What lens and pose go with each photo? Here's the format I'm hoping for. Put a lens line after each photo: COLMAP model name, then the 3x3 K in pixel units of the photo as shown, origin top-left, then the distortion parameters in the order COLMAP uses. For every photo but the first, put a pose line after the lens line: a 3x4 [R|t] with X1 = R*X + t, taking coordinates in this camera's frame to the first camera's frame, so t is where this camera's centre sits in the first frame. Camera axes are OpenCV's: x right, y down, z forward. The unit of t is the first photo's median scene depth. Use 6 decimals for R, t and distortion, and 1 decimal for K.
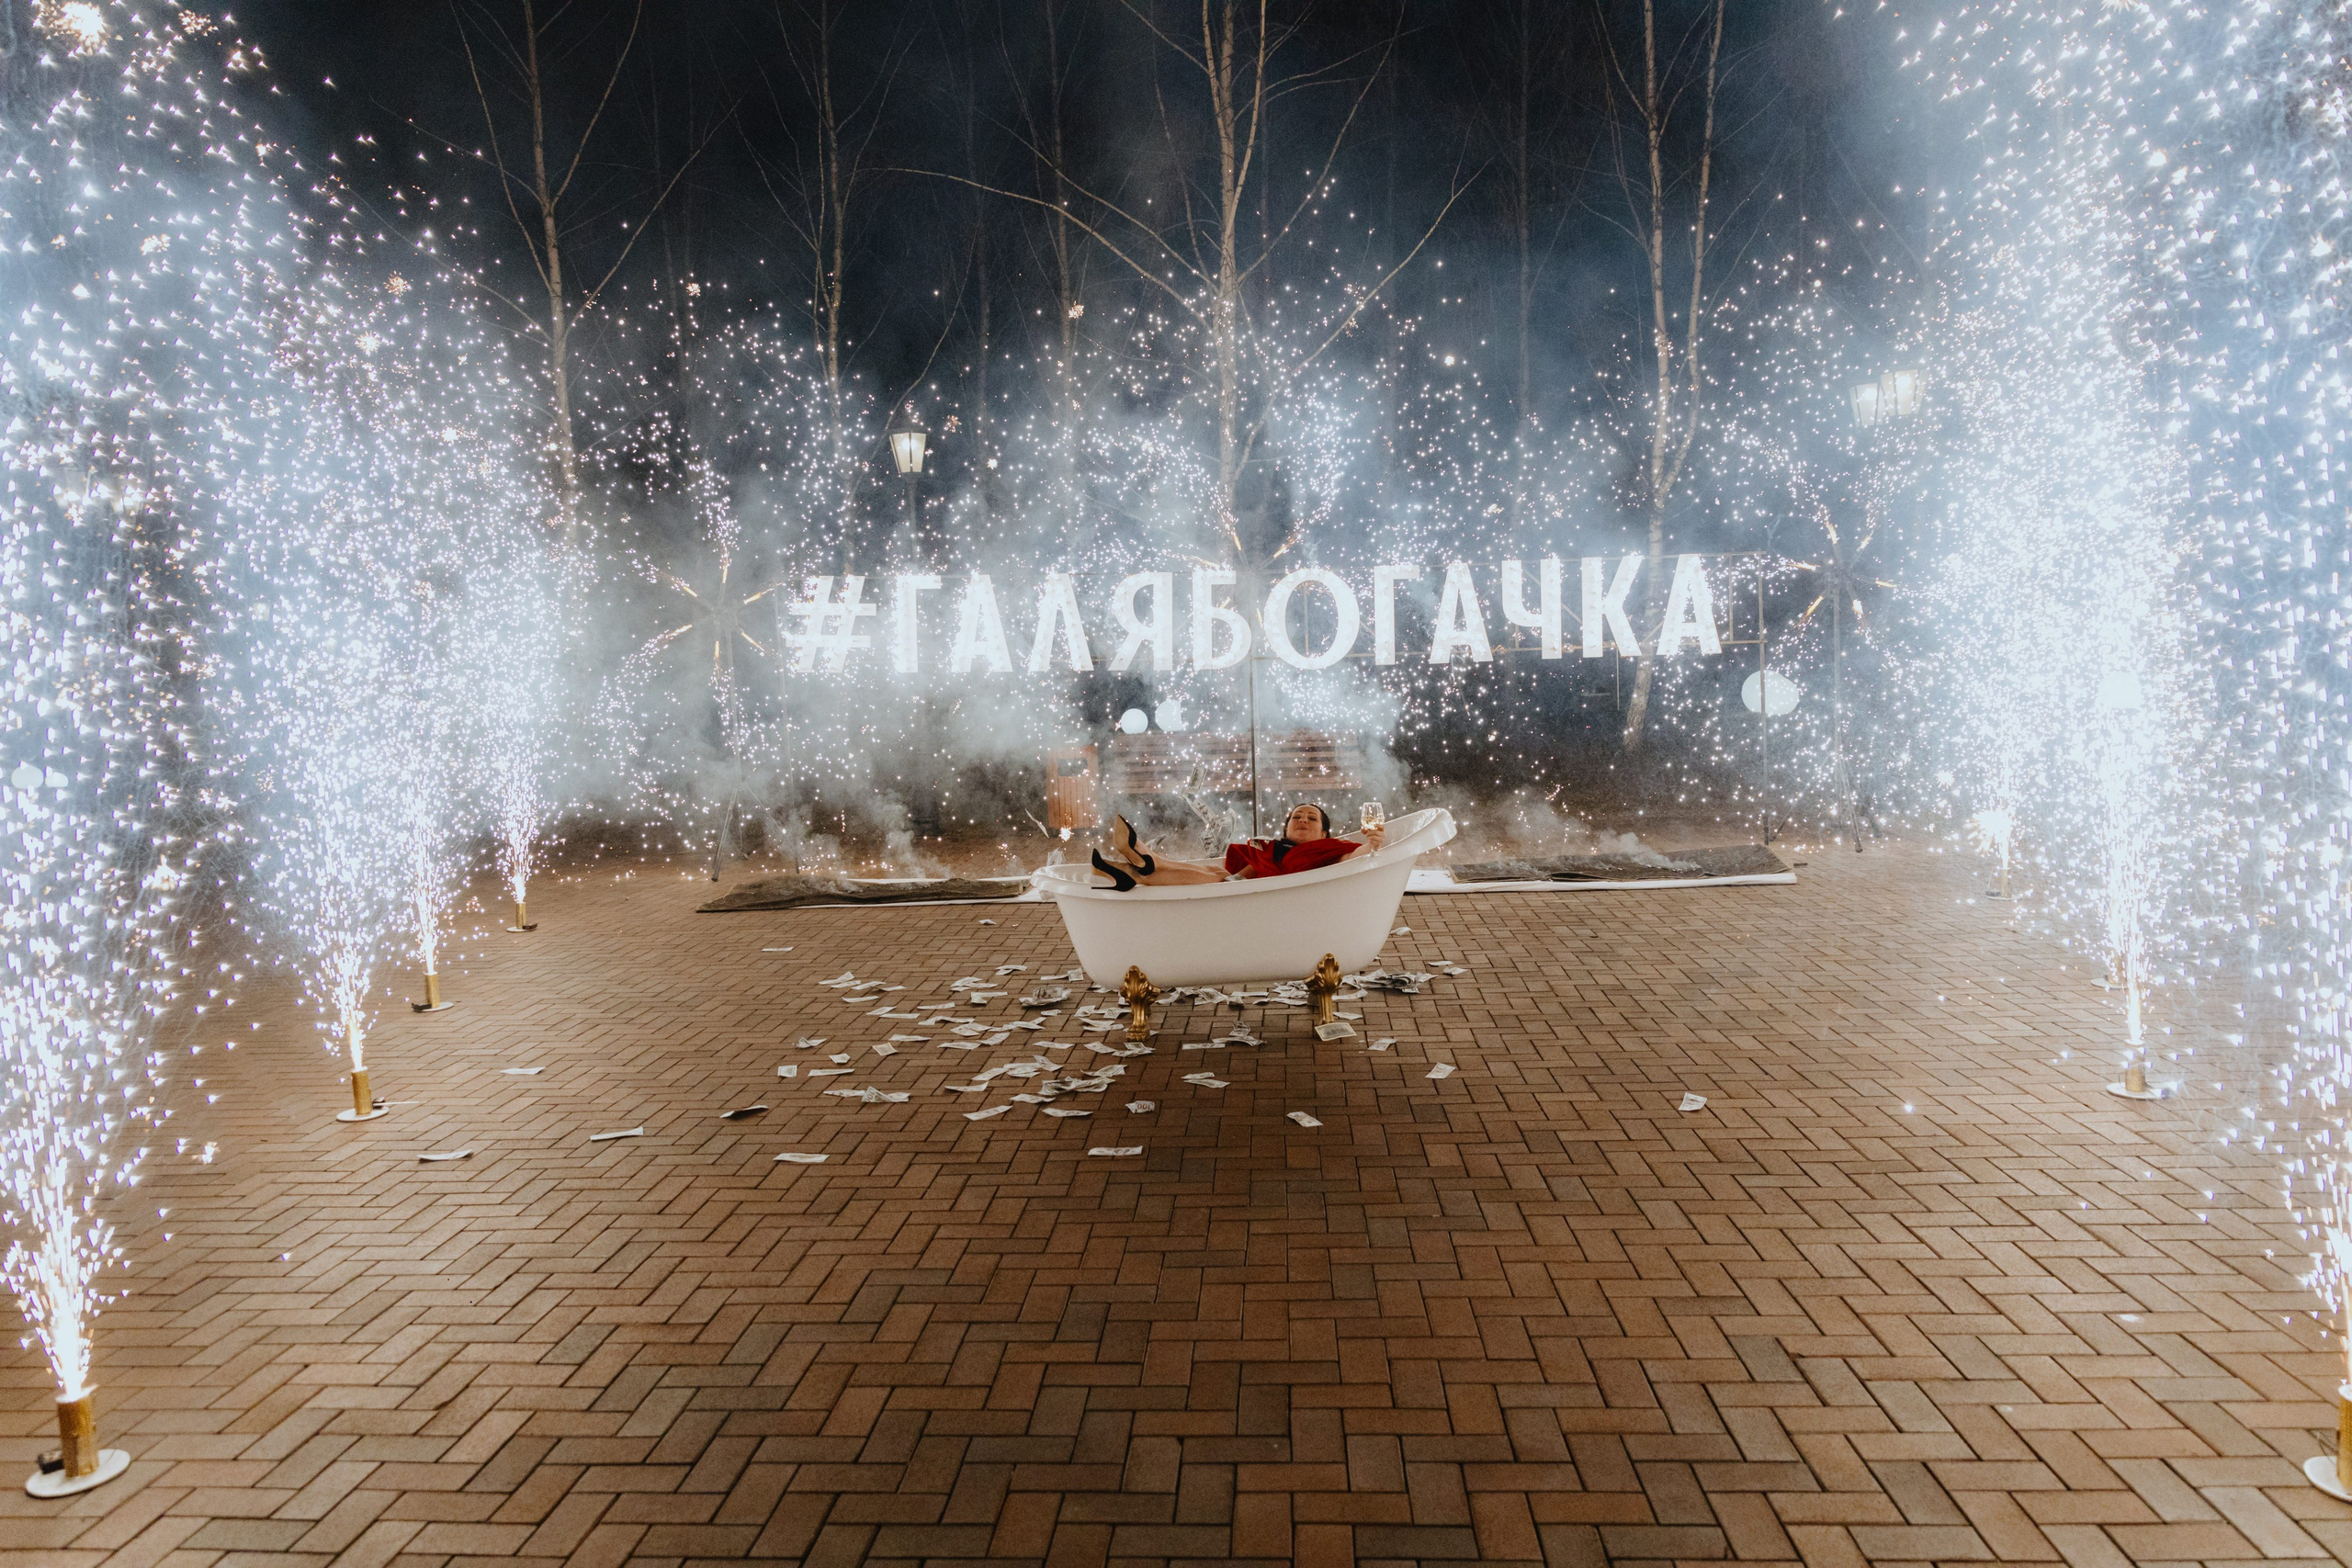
lens RADIAL K [[1576.7, 0, 1177.4], [0, 1576.7, 781.4], [0, 0, 1]] dist [-0.001583, -0.001115]
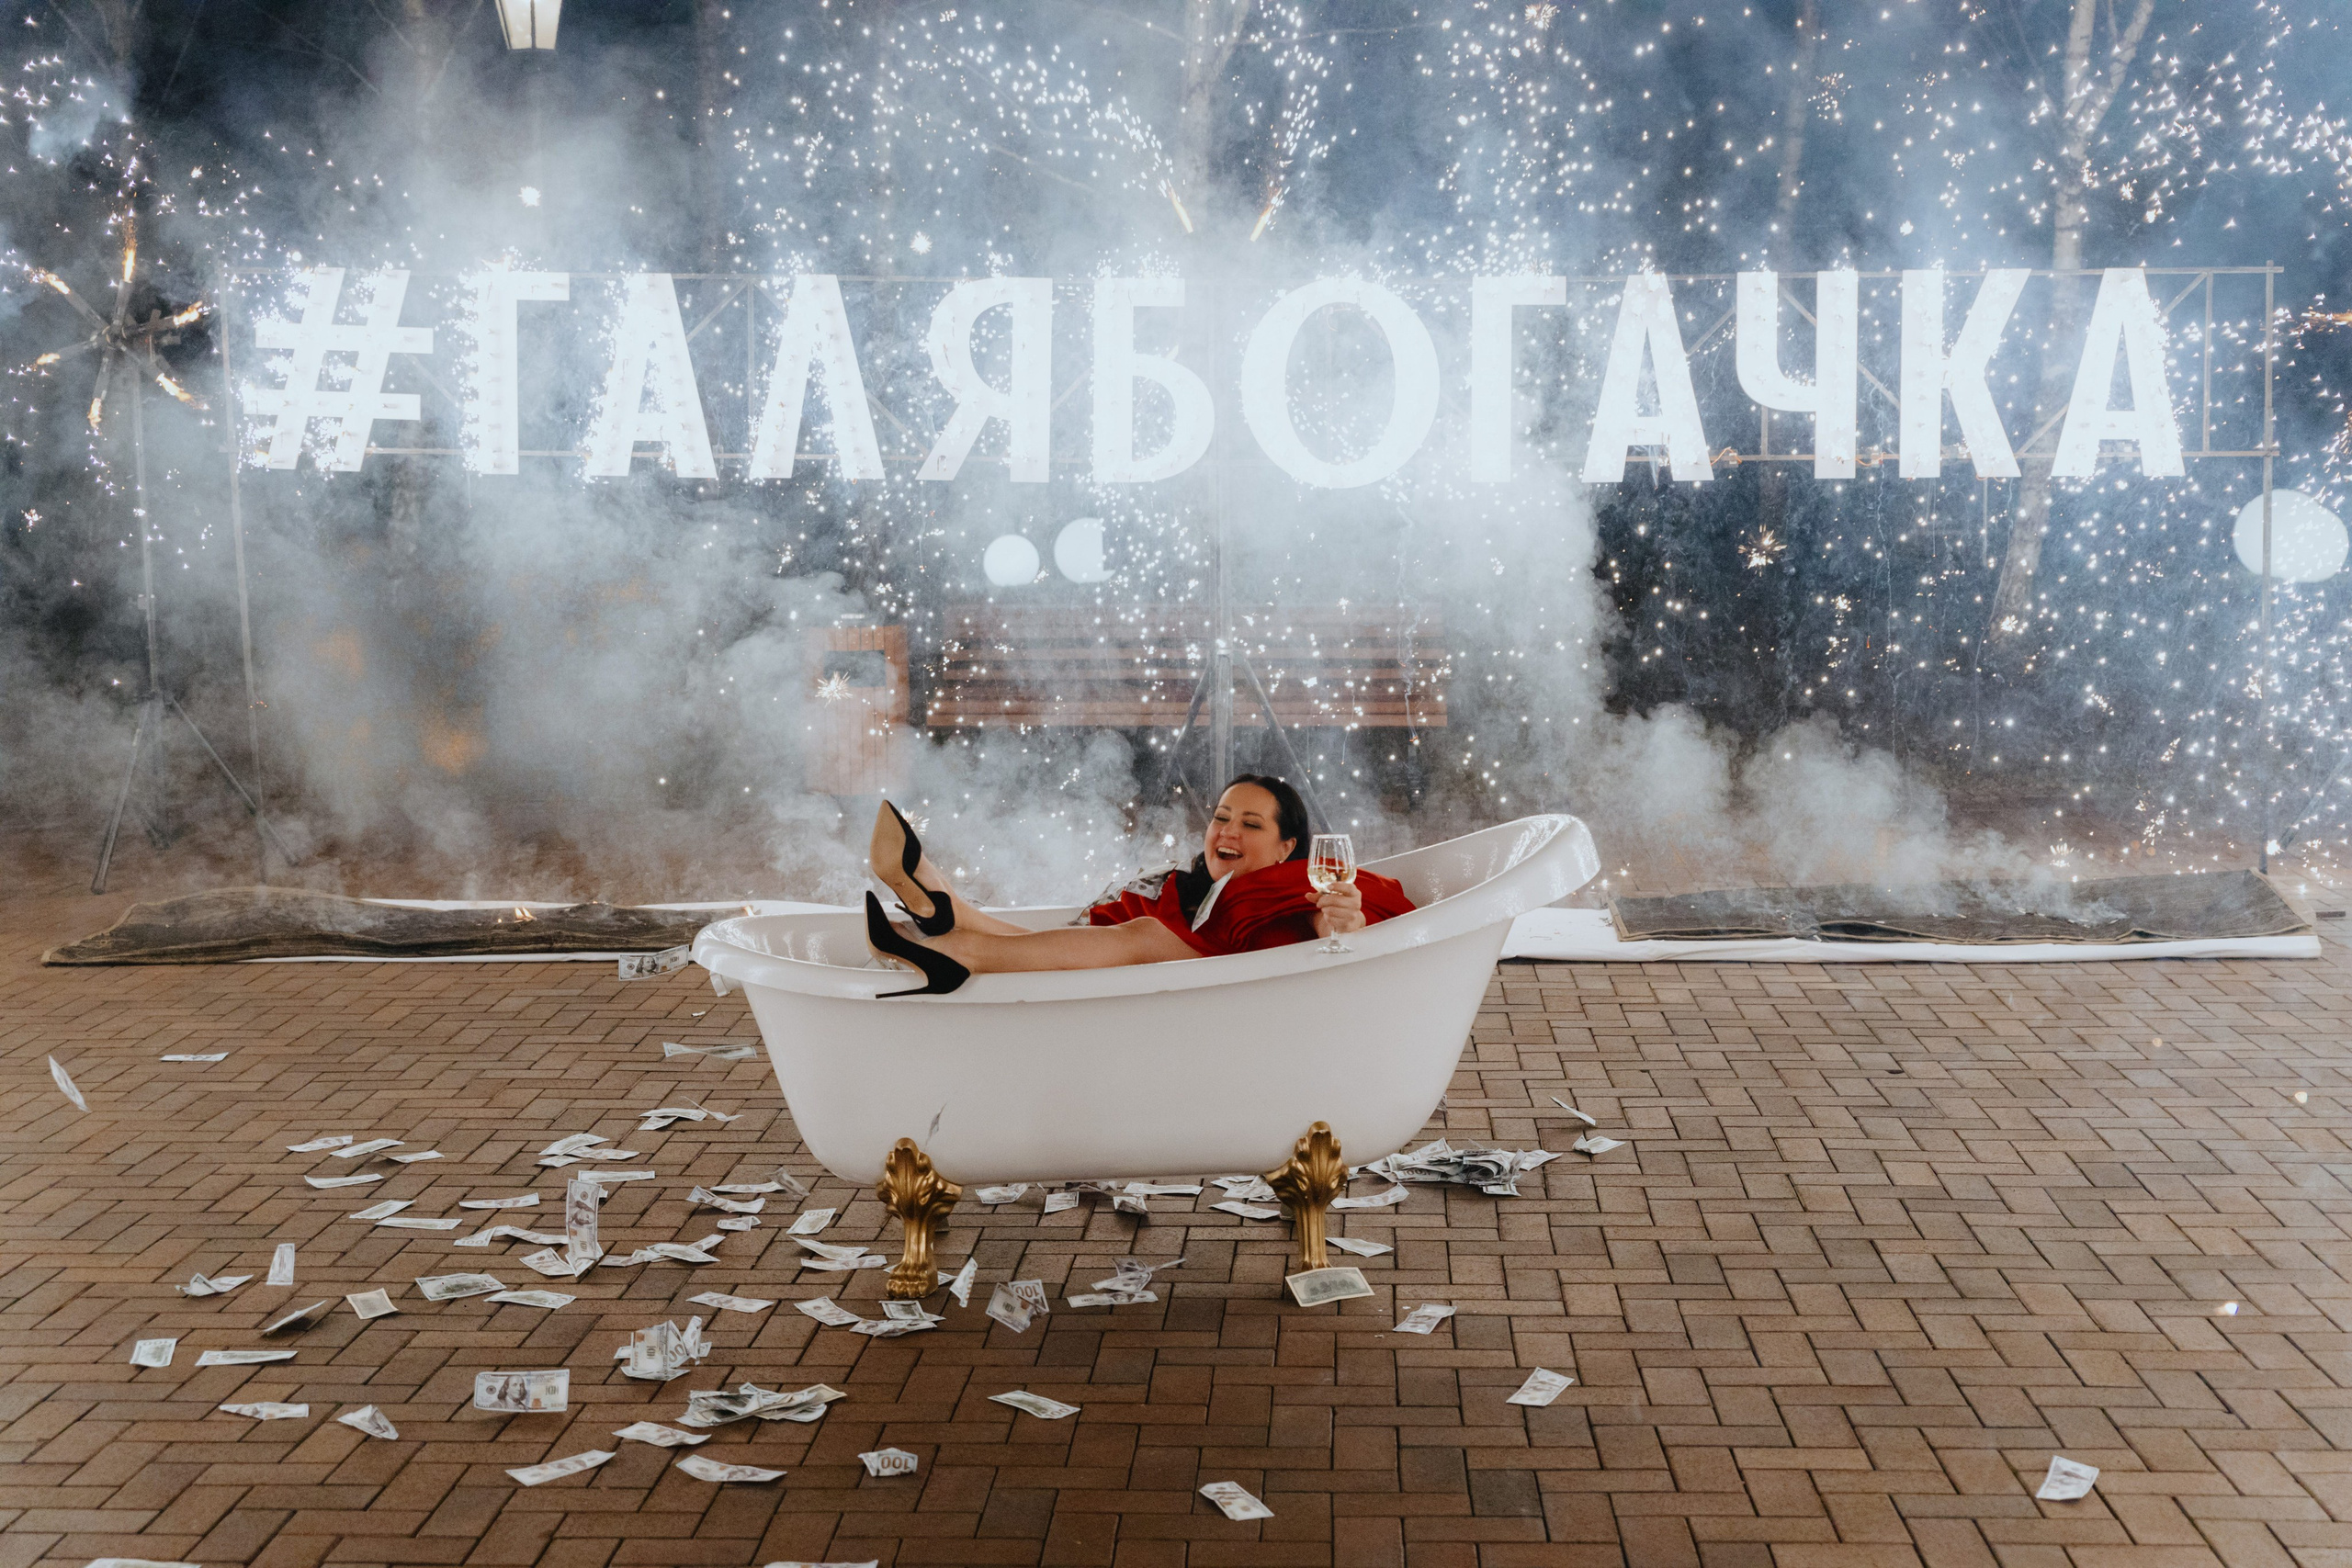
lens RADIAL K [[3124.8, 0, 1175.3], [0, 3124.8, 784.7], [0, 0, 1]] dist [-0.009417, 0.011202]
pose [[0.999606, 0.022069, 0.017336, 0.049534], [-0.022717, 0.999016, 0.038100, -0.036907], [-0.016478, -0.038479, 0.999124, 0.104328]]
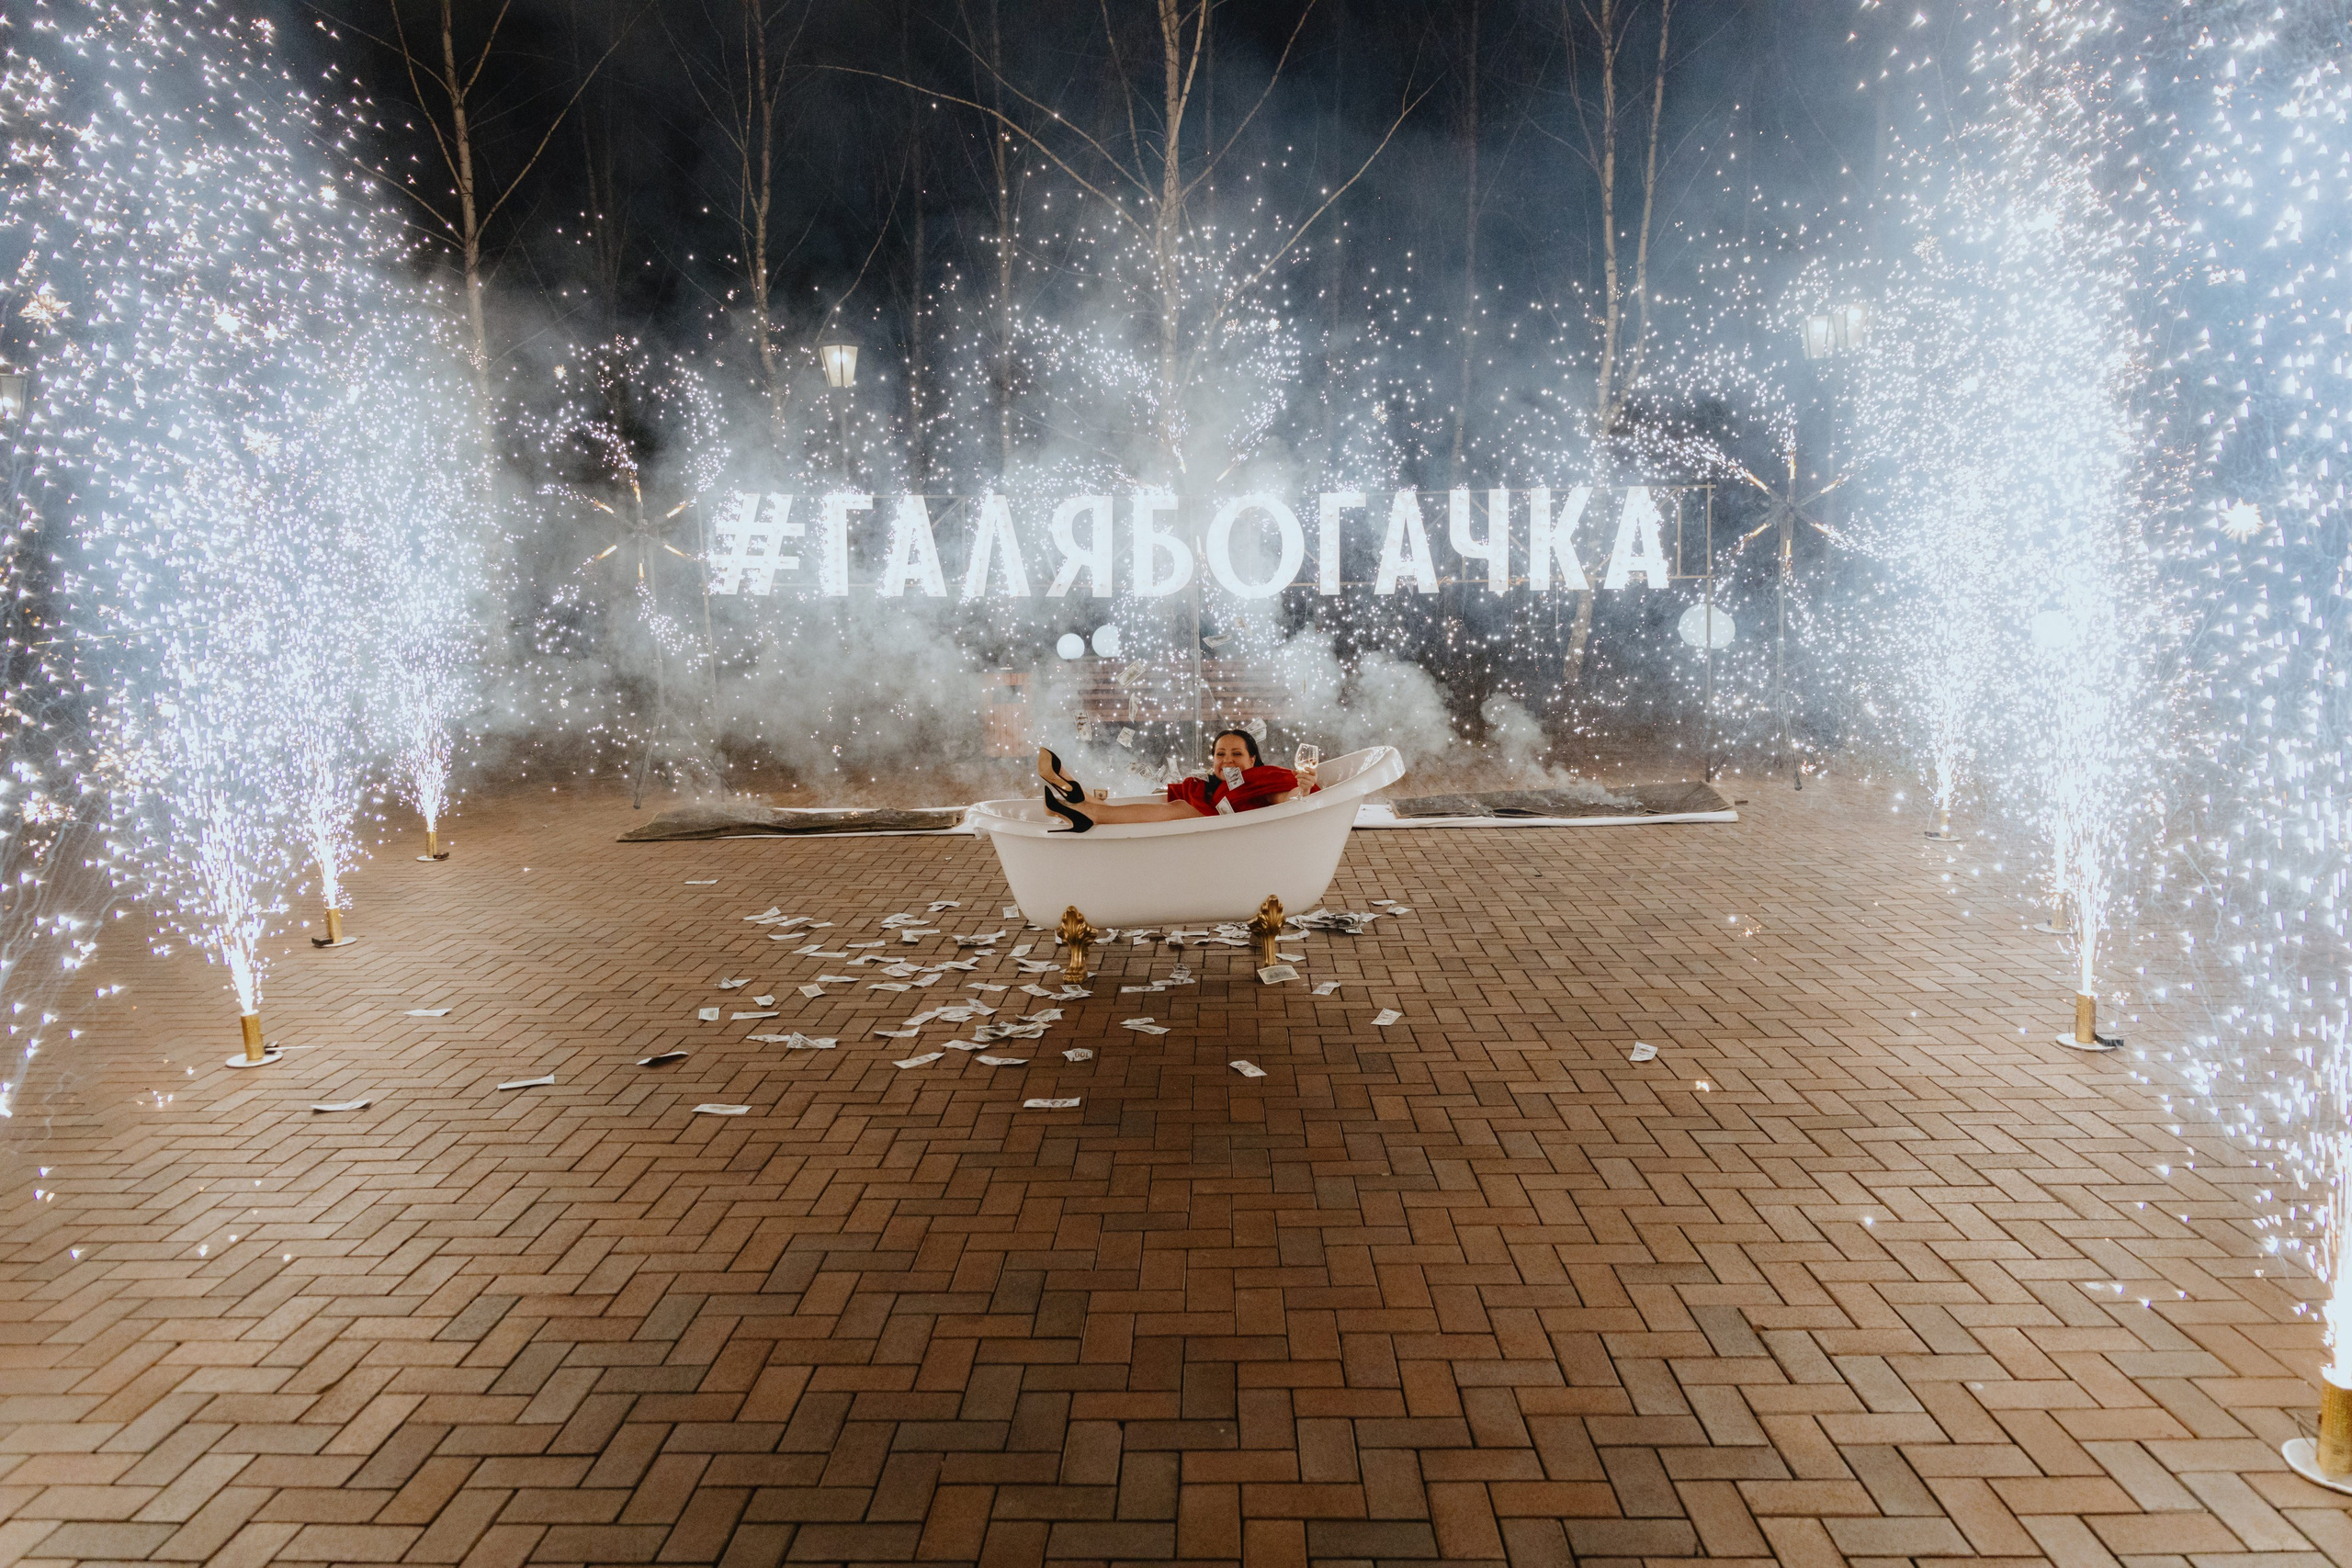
lens RADIAL K [[1575.3, 0, 1179.8], [0, 1575.3, 779.5], [0, 0, 1]] dist [-0.001230, -0.001304]
pose [[0.999024, 0.009240, 0.043182, -0.005248], [-0.011254, 0.998849, 0.046627, -0.009167], [-0.042702, -0.047067, 0.997979, 0.052501]]
